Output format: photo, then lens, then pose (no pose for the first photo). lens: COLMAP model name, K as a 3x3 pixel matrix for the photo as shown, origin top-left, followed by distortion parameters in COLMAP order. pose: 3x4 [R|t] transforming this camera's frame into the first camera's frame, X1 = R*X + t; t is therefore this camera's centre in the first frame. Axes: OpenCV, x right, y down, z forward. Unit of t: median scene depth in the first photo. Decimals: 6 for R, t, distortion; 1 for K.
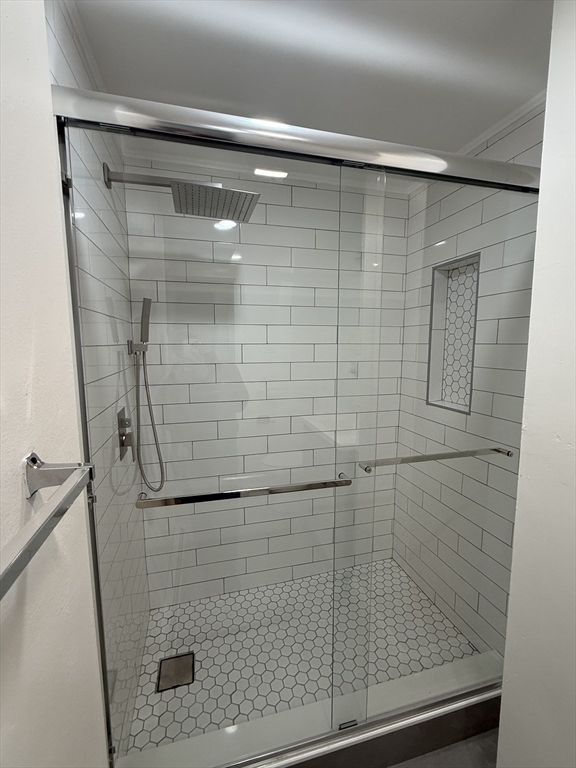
lens RADIAL K [[338.8, 0, 287.1], [0, 338.8, 386.6], [0, 0, 1]] dist [0.018777, 0.000275]
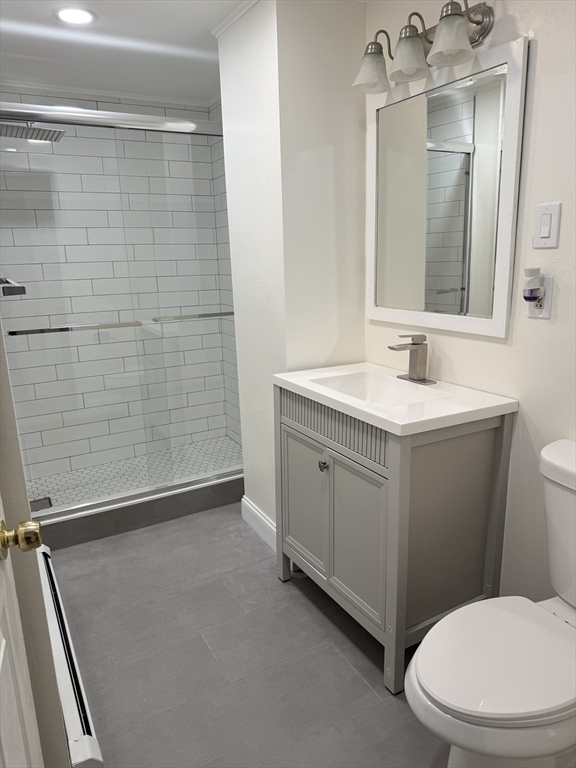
lens RADIAL K [[537.1, 0, 289.4], [0, 537.1, 379.5], [0, 0, 1]] dist [0.073978, -0.075244]
pose [[0.970967, -0.081255, 0.224989, 0.151599], [0.058424, 0.992611, 0.106347, 0.171165], [-0.231968, -0.090114, 0.968540, -0.983380]]
